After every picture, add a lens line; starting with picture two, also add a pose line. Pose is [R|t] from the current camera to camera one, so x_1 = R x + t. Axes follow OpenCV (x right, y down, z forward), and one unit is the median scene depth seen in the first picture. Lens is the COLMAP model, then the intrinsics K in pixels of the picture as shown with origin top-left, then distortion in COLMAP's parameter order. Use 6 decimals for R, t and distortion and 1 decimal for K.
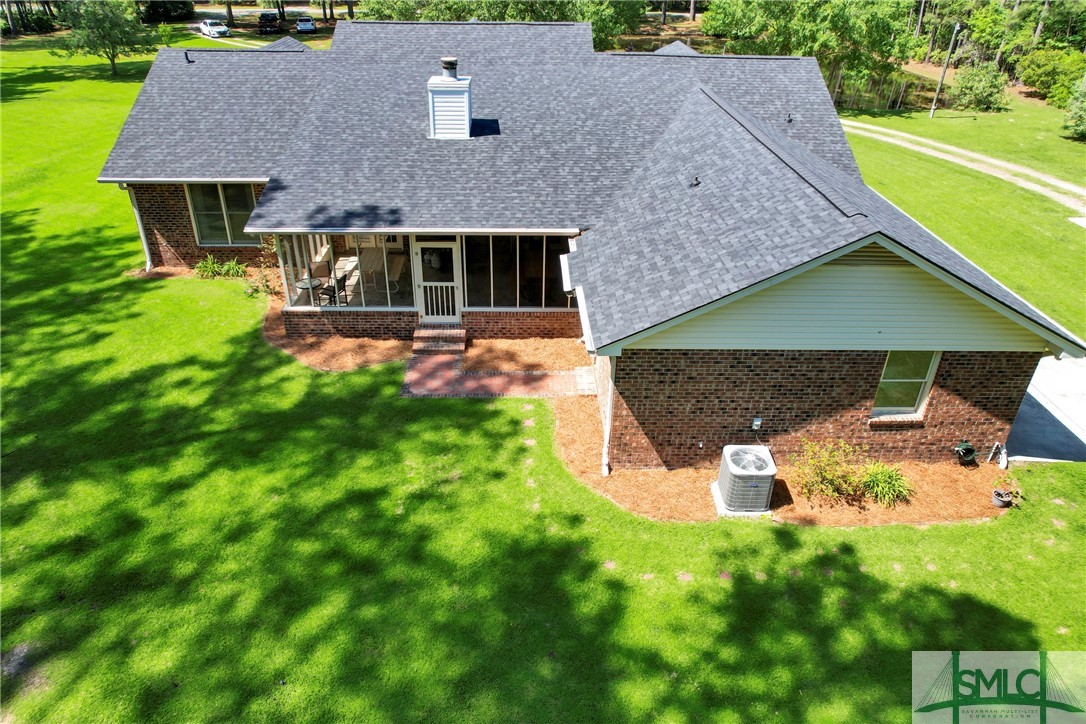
lens RADIAL K [[782.6, 0, 543.0], [0, 782.6, 362.0], [0, 0, 1]] dist [-0.048103, 0.004591]
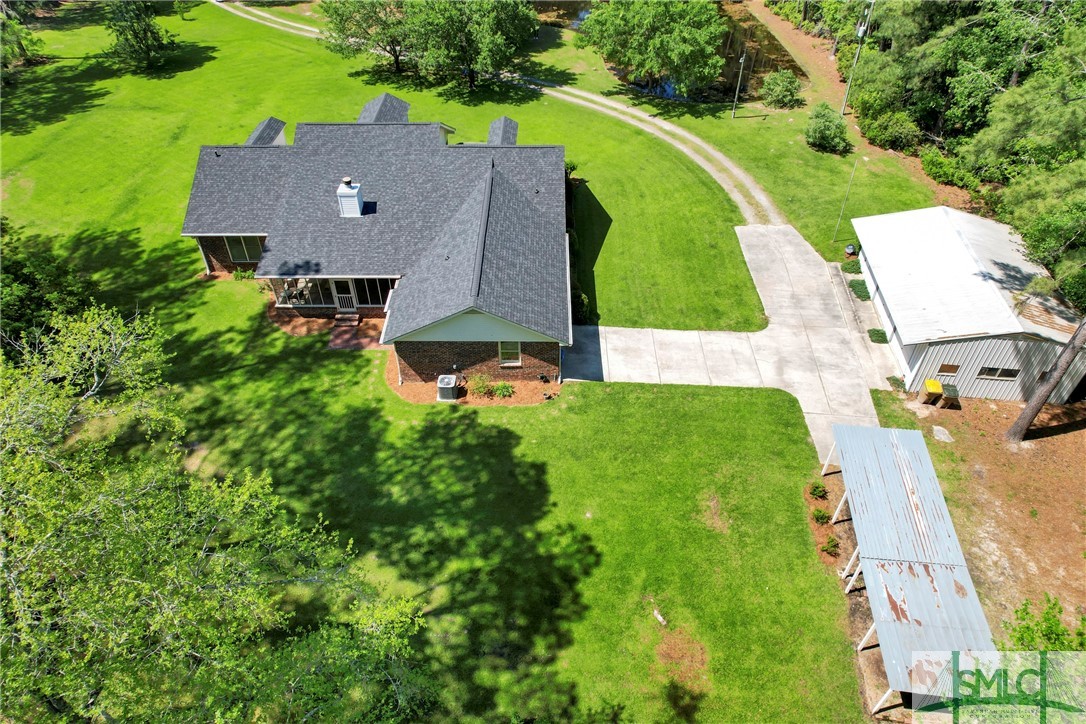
lens RADIAL K [[774.1, 0, 543.0], [0, 774.1, 362.0], [0, 0, 1]] dist [0.050066, -0.145276]
pose [[0.999808, 0.013327, -0.014390, 0.579814], [-0.010611, 0.984583, 0.174595, -0.372605], [0.016495, -0.174408, 0.984535, -1.483772]]
